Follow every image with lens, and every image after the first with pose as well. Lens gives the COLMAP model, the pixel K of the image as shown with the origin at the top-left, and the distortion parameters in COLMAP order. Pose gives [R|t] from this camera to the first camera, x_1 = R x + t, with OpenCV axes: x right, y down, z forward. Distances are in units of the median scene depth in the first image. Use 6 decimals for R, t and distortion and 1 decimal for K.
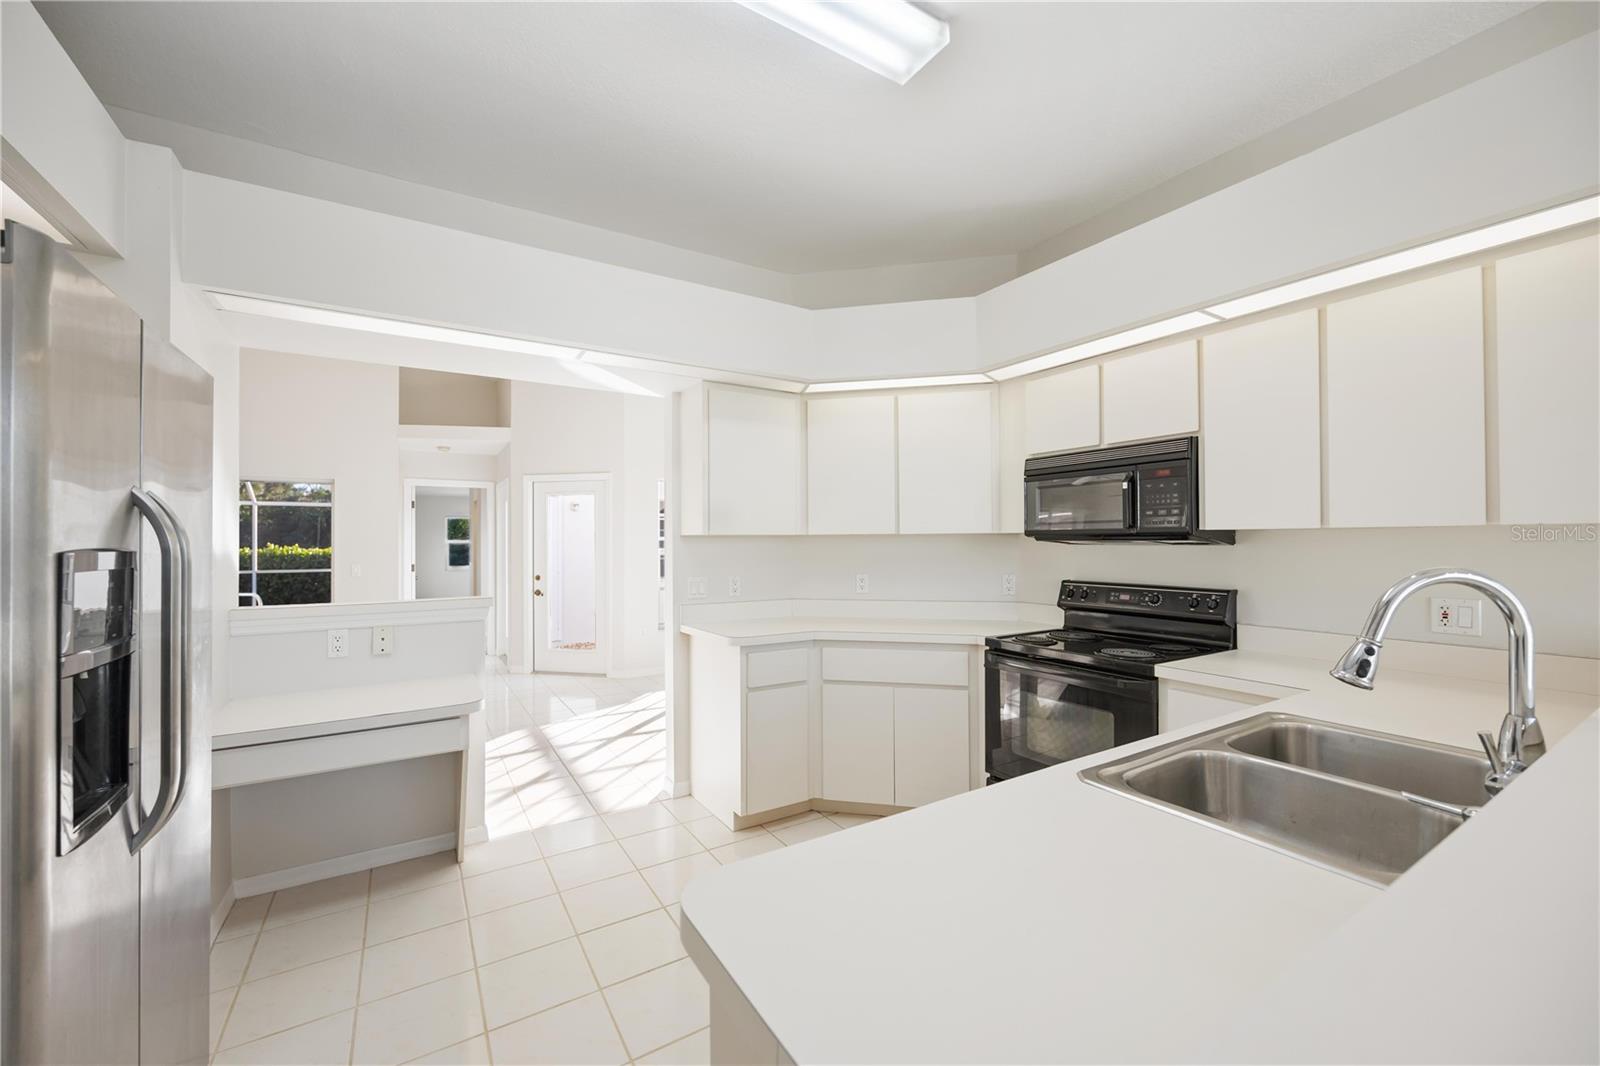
lens RADIAL K [[631.1, 0, 794.8], [0, 631.1, 537.5], [0, 0, 1]] dist [0.000079, -0.000537]
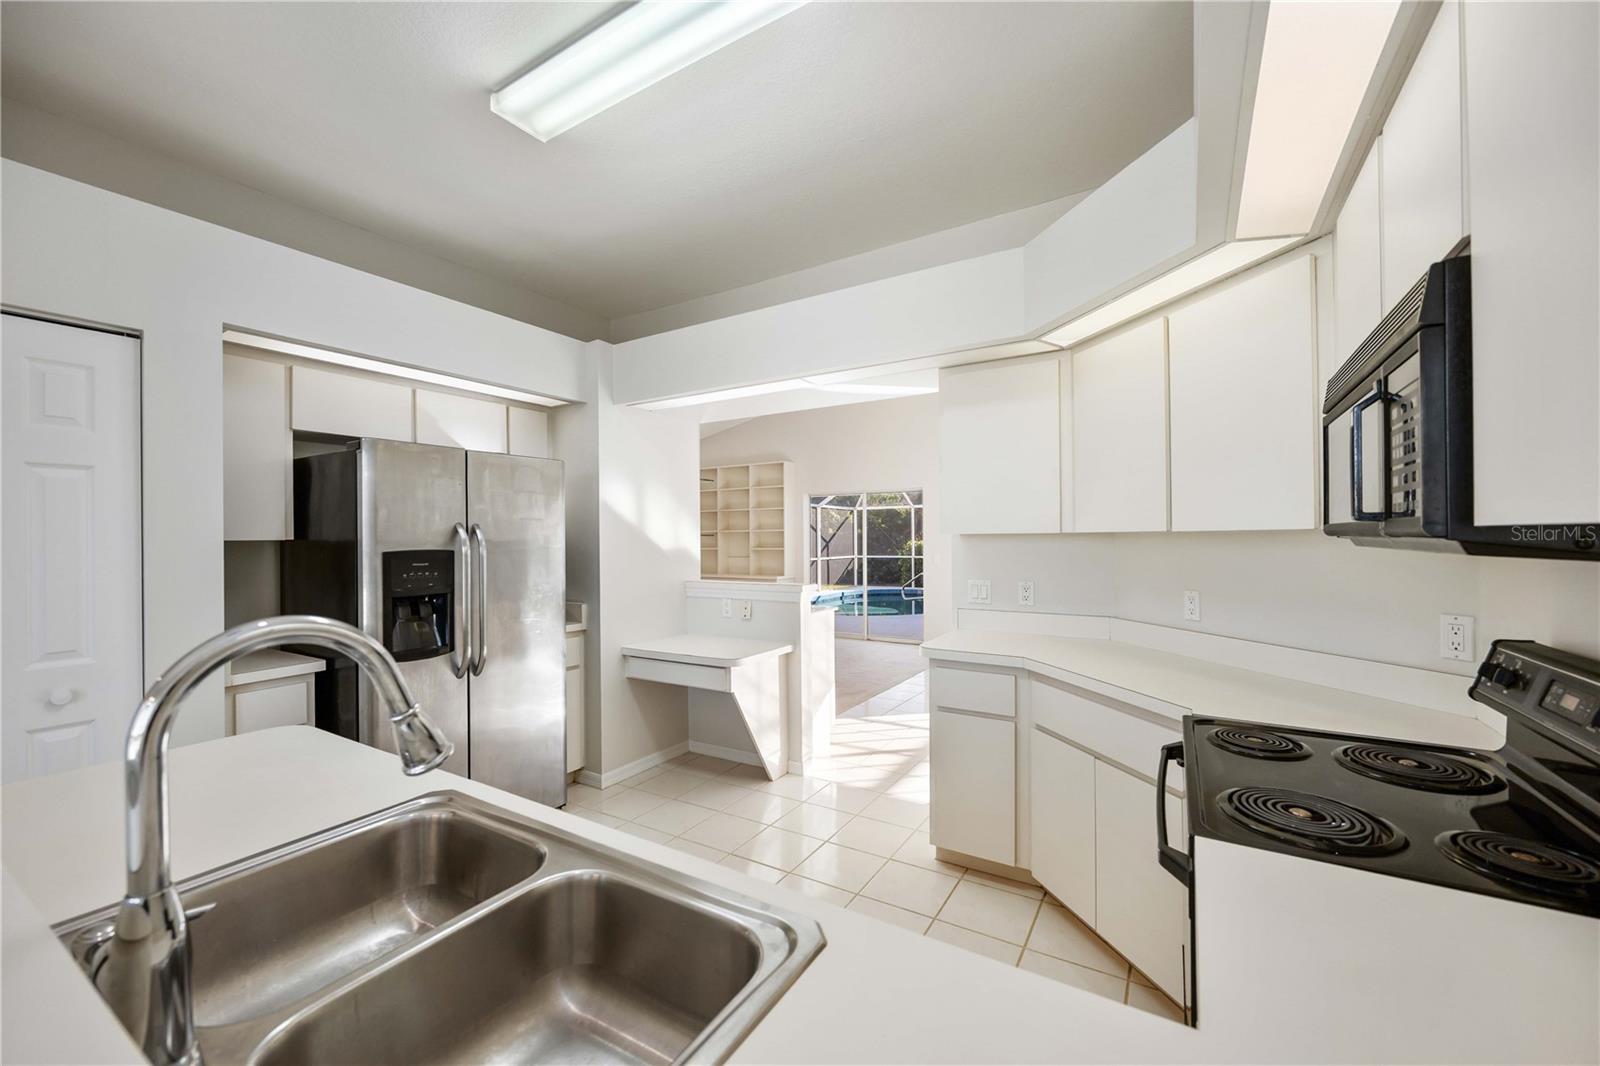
lens RADIAL K [[631.1, 0, 796.2], [0, 631.1, 534.8], [0, 0, 1]] dist [0.000079, -0.000537]
pose [[0.446932, -0.001356, -0.894567, 0.597547], [0.012458, 0.999911, 0.004708, -0.010401], [0.894481, -0.013249, 0.446909, 0.394796]]
